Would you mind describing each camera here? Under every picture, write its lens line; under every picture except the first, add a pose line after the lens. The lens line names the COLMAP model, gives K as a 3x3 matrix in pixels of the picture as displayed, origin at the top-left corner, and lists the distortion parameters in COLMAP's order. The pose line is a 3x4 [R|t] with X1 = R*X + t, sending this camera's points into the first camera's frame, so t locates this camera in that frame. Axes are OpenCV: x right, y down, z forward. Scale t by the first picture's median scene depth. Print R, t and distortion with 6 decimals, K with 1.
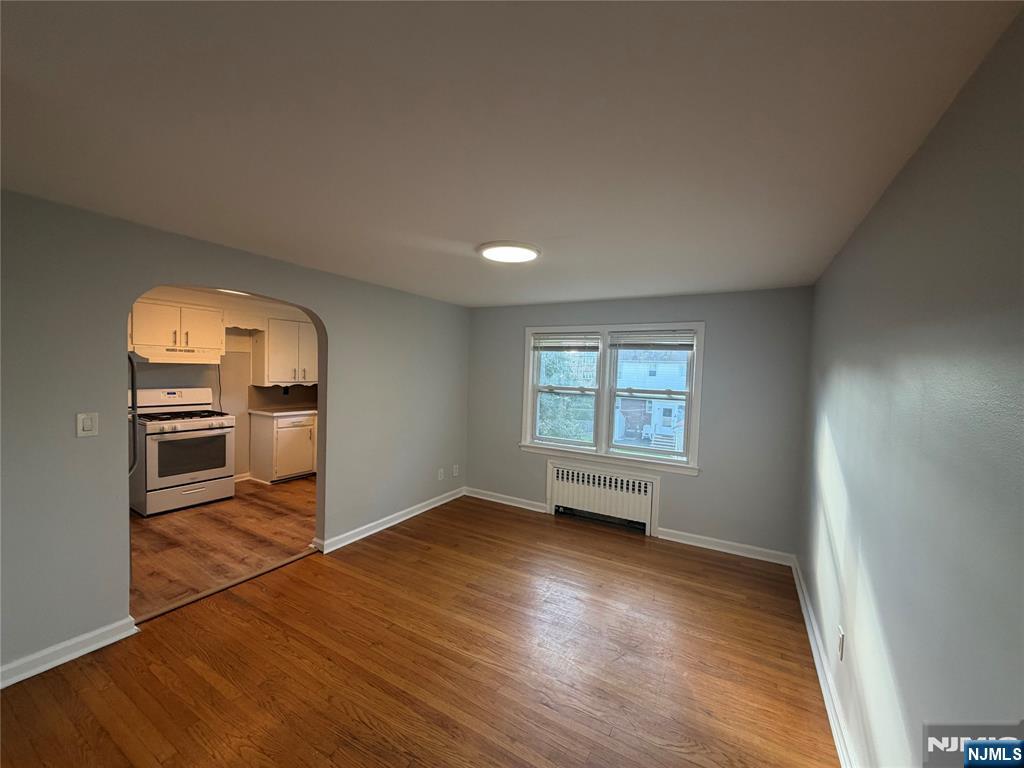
lens RADIAL K [[409.2, 0, 511.5], [0, 409.2, 387.1], [0, 0, 1]] dist [0.001789, -0.000636]
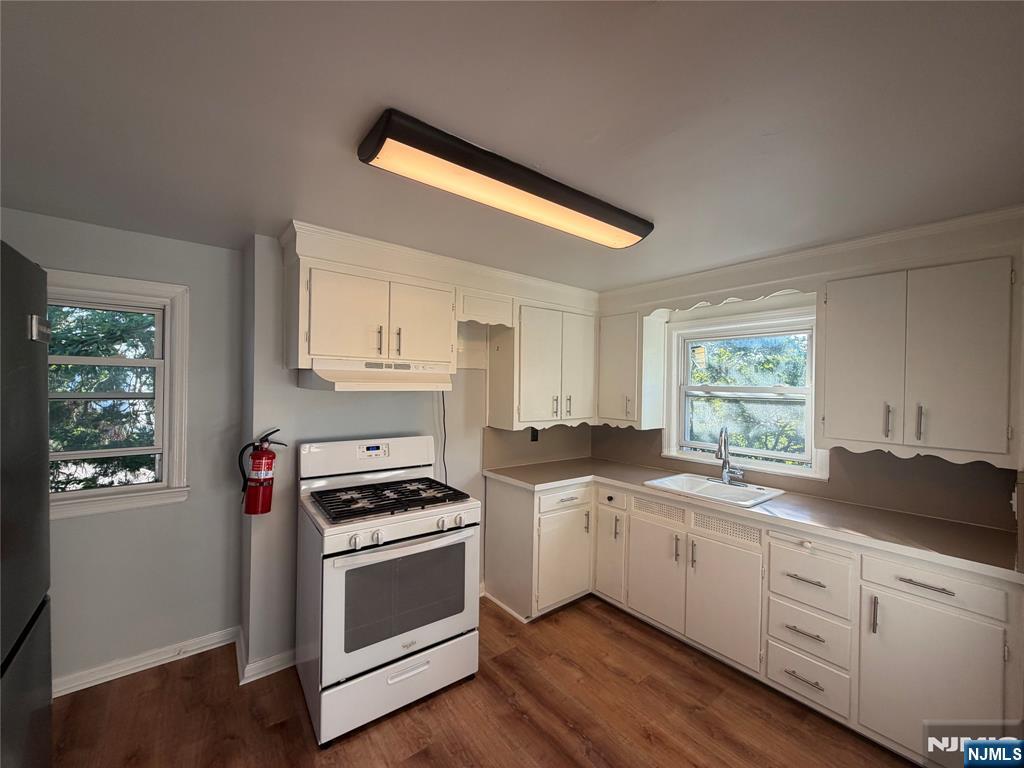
lens RADIAL K [[409.2, 0, 506.1], [0, 409.2, 388.1], [0, 0, 1]] dist [0.001789, -0.000636]
pose [[0.925726, -0.018823, -0.377727, -0.475827], [0.000935, 0.998871, -0.047487, -0.037055], [0.378195, 0.043607, 0.924698, 0.579629]]
